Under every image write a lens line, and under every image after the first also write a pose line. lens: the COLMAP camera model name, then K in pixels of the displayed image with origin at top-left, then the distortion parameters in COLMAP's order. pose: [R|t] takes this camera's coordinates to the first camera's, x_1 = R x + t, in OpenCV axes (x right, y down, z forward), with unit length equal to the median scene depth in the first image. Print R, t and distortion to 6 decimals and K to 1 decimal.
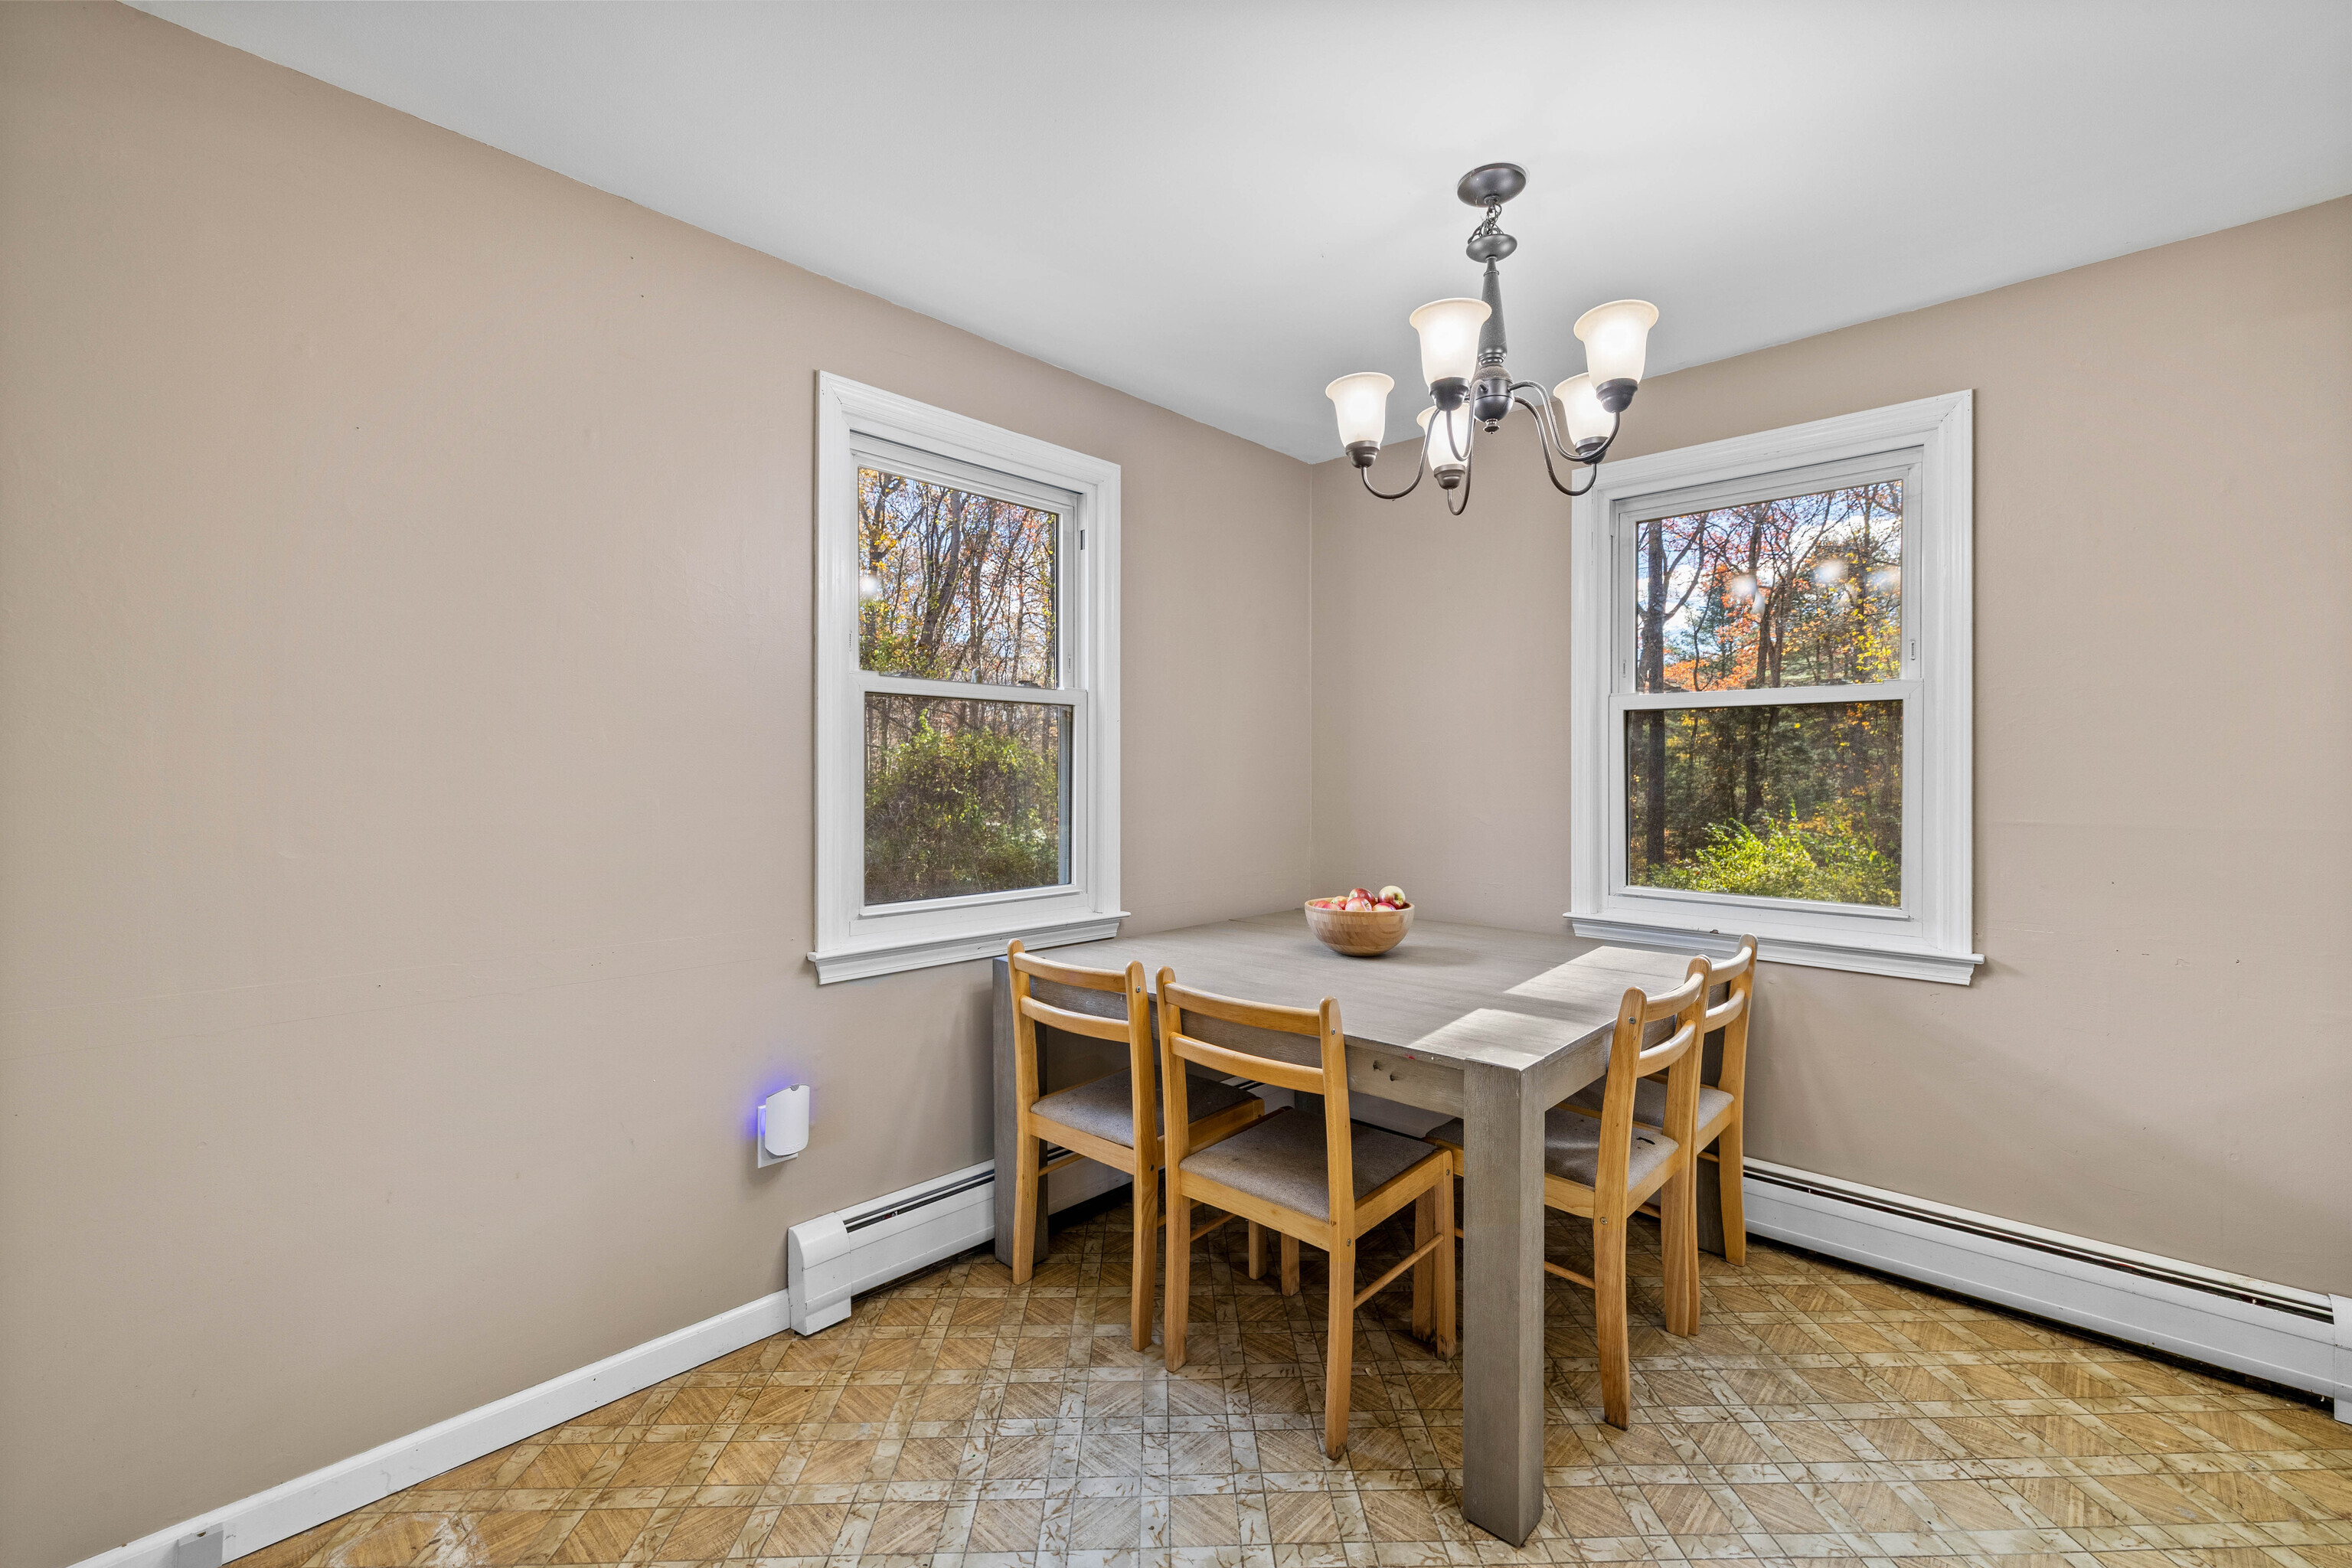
lens RADIAL K [[1002.6, 0, 1179.2], [0, 1002.6, 777.3], [0, 0, 1]] dist [-0.002233, 0.000912]
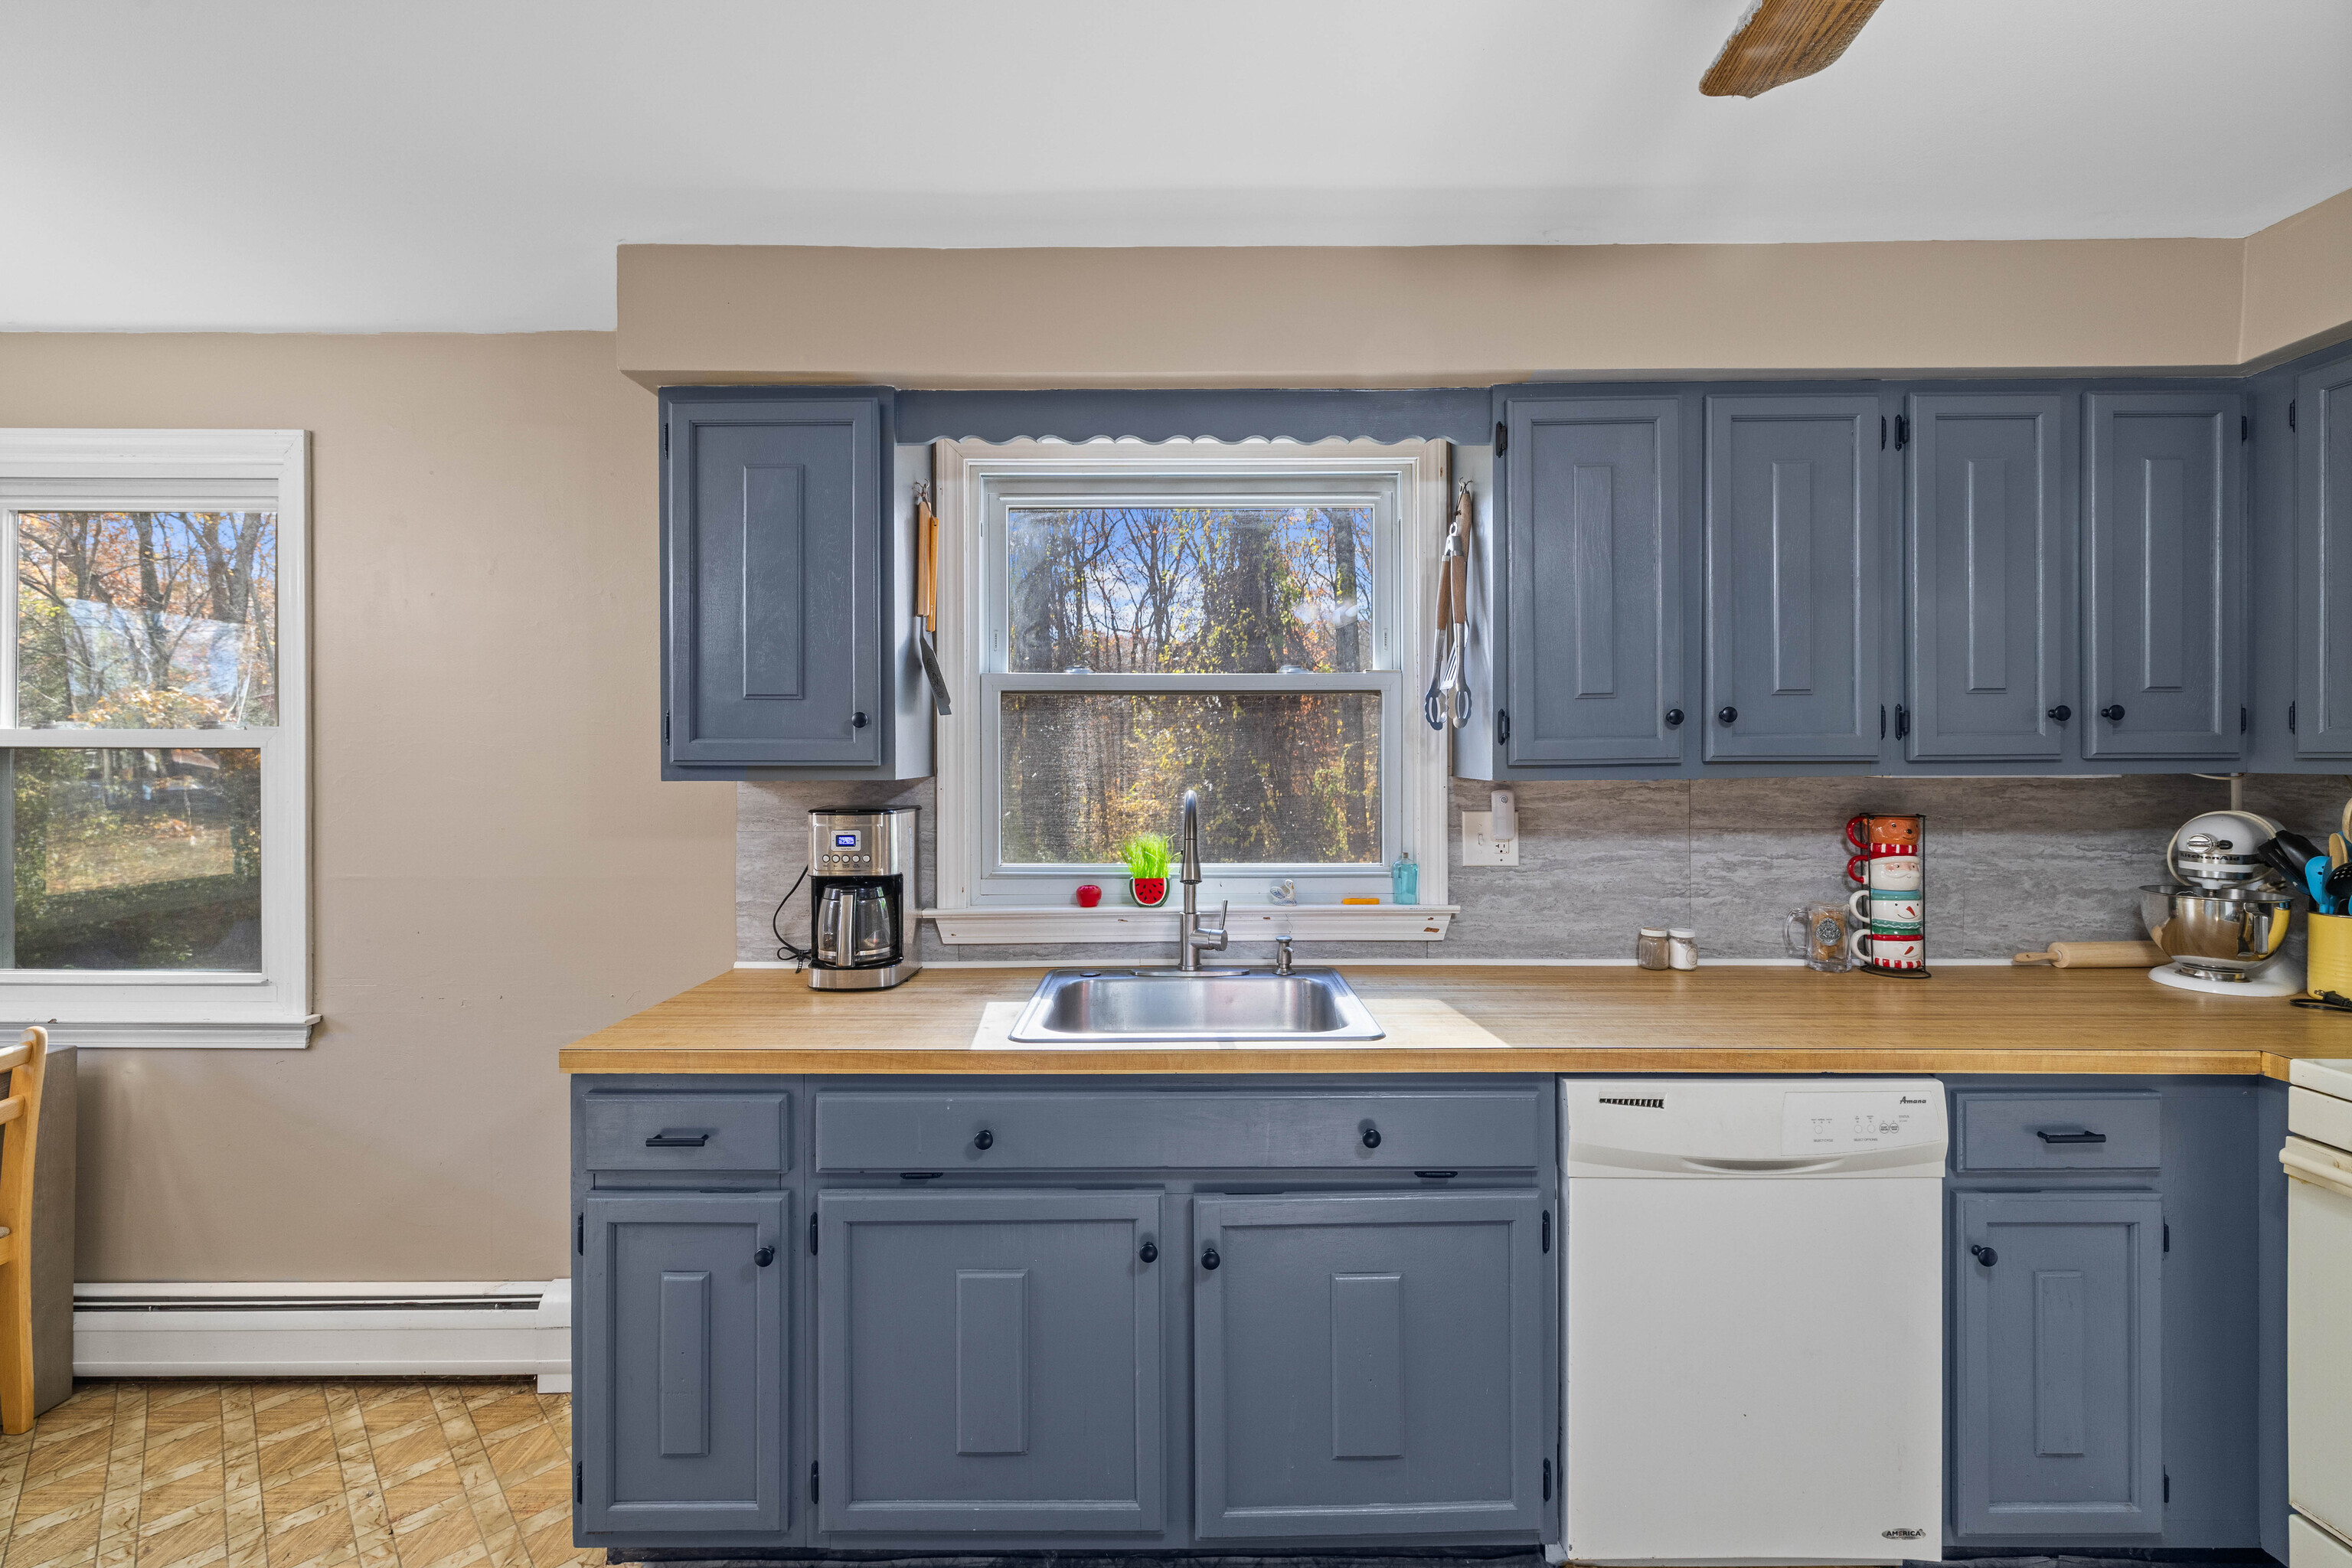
lens RADIAL K [[1002.6, 0, 1186.8], [0, 1002.6, 754.6], [0, 0, 1]] dist [-0.002233, 0.000912]
pose [[0.720635, 0.003453, 0.693306, 0.760291], [0.006432, 0.999911, -0.011665, -0.060155], [-0.693284, 0.012865, 0.720549, -0.296764]]
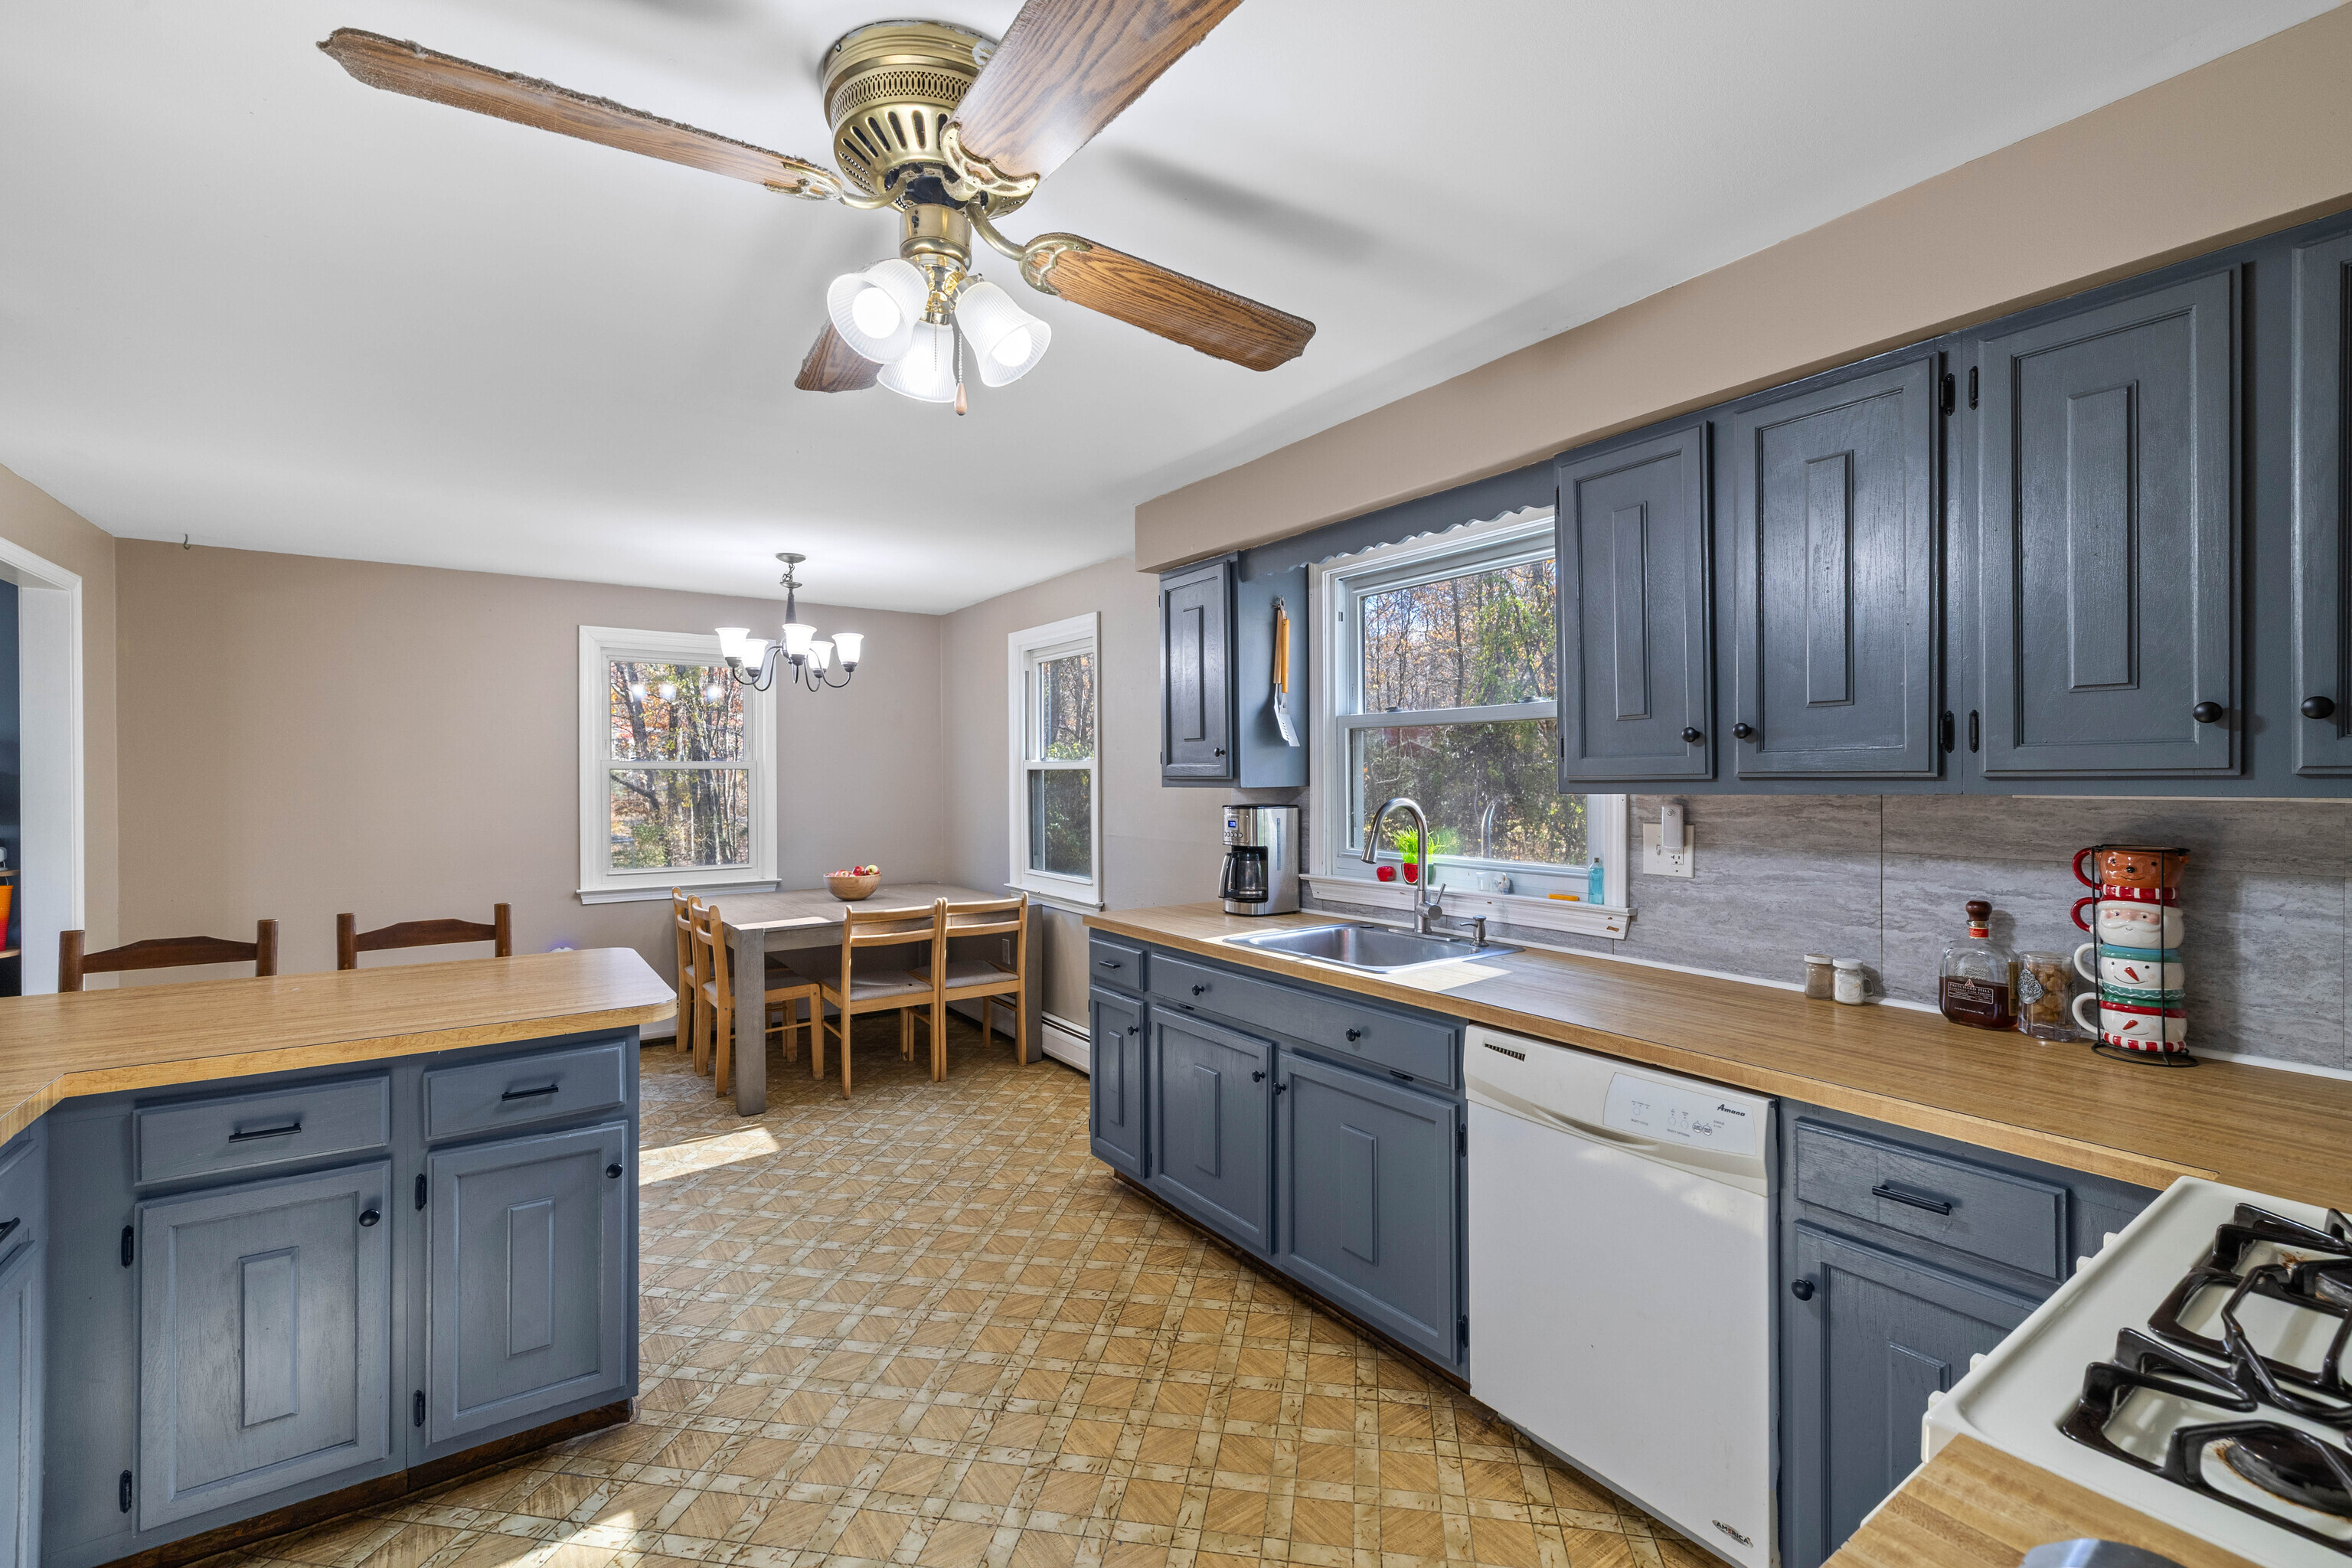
lens RADIAL K [[1002.6, 0, 1176.8], [0, 1002.6, 777.6], [0, 0, 1]] dist [-0.002233, 0.000912]
pose [[0.981411, -0.001373, -0.191912, 1.363365], [0.000344, 0.999985, -0.005397, -0.056982], [0.191917, 0.005231, 0.981397, -0.921285]]
